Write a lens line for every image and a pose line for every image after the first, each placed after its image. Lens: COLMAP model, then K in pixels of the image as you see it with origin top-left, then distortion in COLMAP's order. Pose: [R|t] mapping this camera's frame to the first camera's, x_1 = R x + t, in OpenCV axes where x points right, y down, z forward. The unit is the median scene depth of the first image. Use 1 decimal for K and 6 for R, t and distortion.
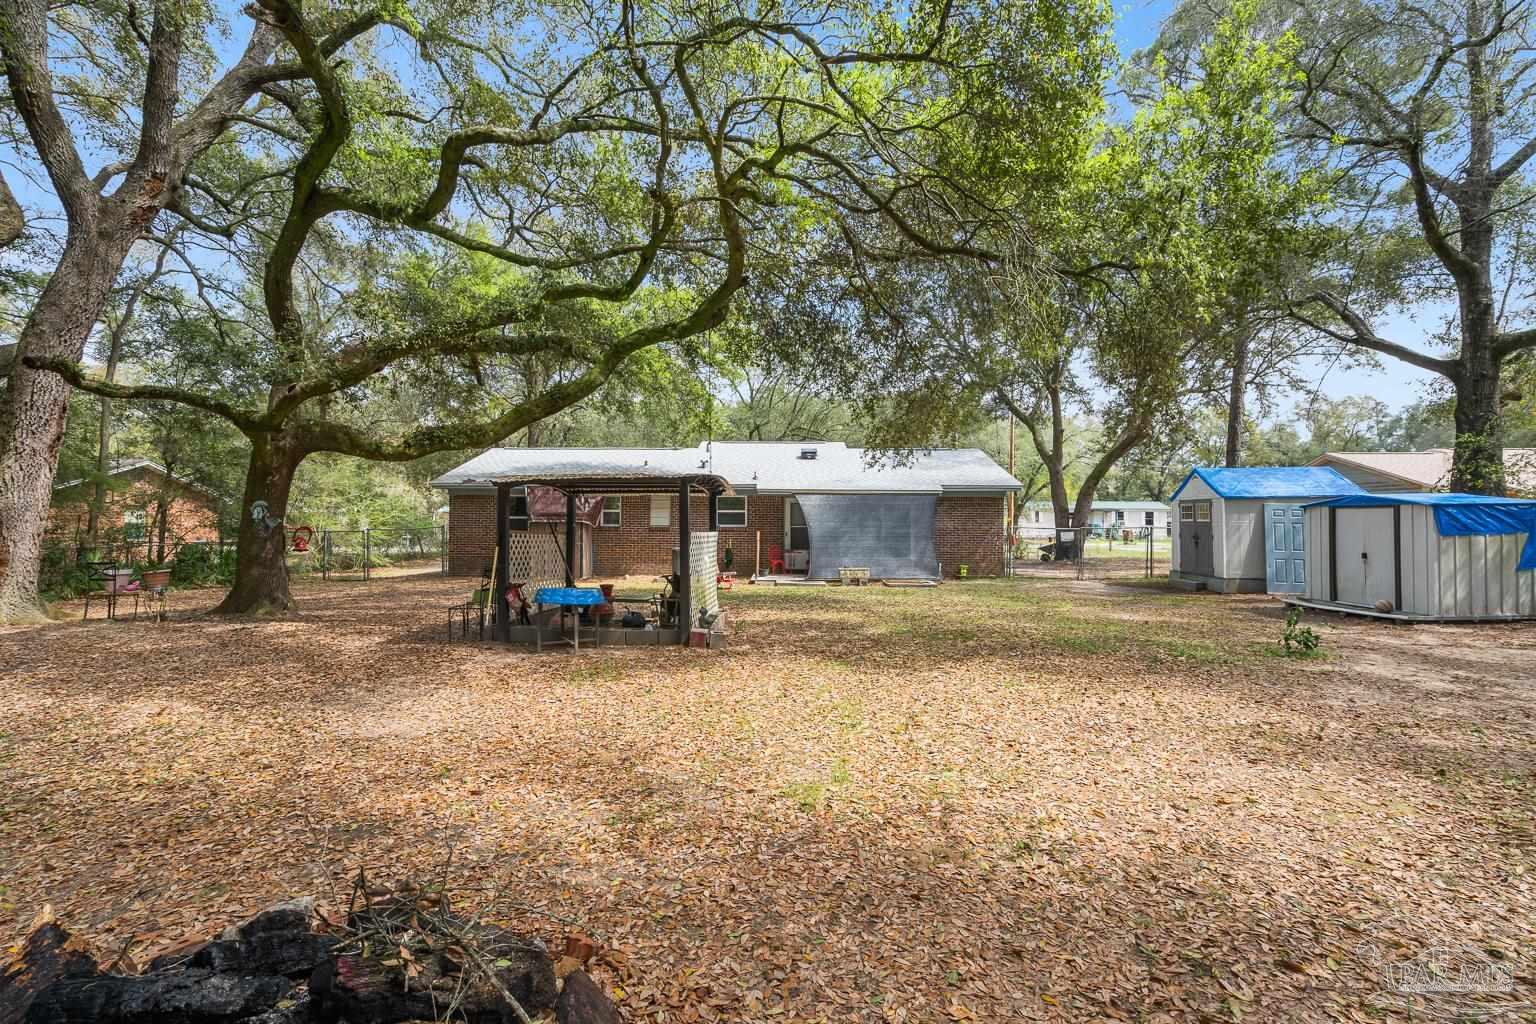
lens RADIAL K [[703.3, 0, 768.0], [0, 703.3, 512.0], [0, 0, 1]] dist [-0.002441, 0.000003]
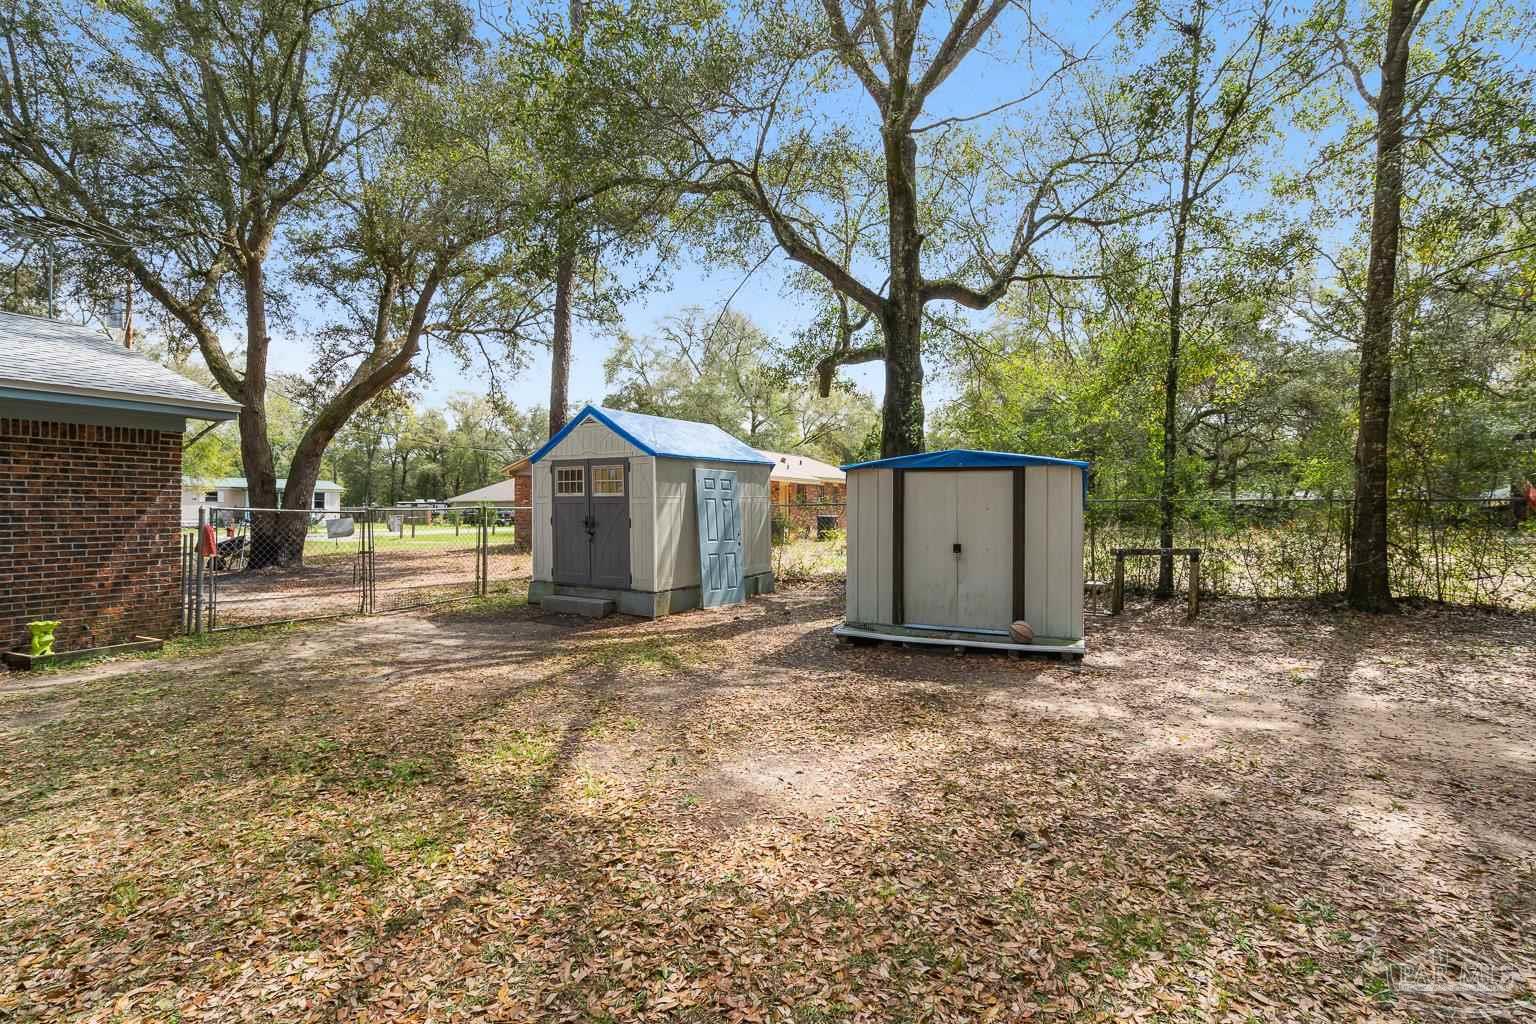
lens RADIAL K [[703.3, 0, 768.0], [0, 703.3, 512.0], [0, 0, 1]] dist [-0.002441, 0.000003]
pose [[0.458830, -0.008765, 0.888481, 0.162179], [-0.010714, 0.999824, 0.015396, 0.016260], [-0.888459, -0.016584, 0.458656, 0.625174]]
